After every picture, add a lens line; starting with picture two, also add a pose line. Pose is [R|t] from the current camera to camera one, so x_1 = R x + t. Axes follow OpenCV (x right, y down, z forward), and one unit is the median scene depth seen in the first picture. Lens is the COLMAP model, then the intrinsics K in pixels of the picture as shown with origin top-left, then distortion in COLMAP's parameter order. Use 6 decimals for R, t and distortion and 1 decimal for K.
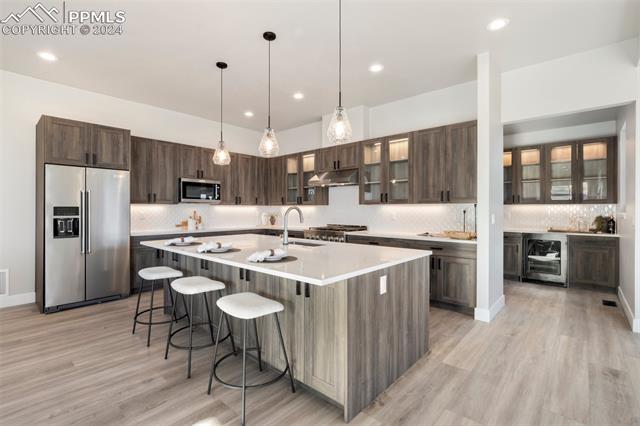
lens RADIAL K [[294.8, 0, 313.5], [0, 294.8, 213.0], [0, 0, 1]] dist [0.000684, 0.000342]
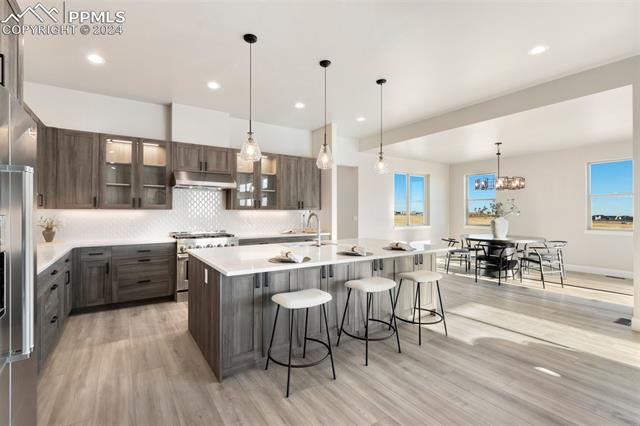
lens RADIAL K [[294.8, 0, 313.5], [0, 294.8, 213.0], [0, 0, 1]] dist [0.000684, 0.000342]
pose [[0.249624, -0.004868, 0.968331, -0.645427], [0.011145, 0.999936, 0.002154, -0.012812], [-0.968279, 0.010254, 0.249662, 0.390683]]
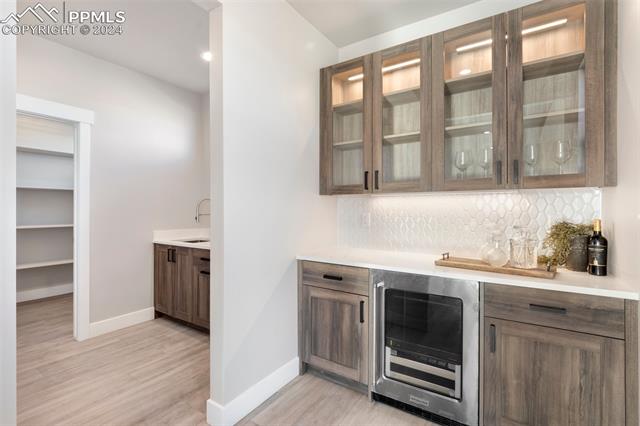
lens RADIAL K [[294.8, 0, 313.5], [0, 294.8, 213.0], [0, 0, 1]] dist [0.000684, 0.000342]
pose [[0.990393, -0.006960, 0.138107, 0.654598], [0.005889, 0.999949, 0.008166, -0.006742], [-0.138157, -0.007274, 0.990384, 0.726410]]
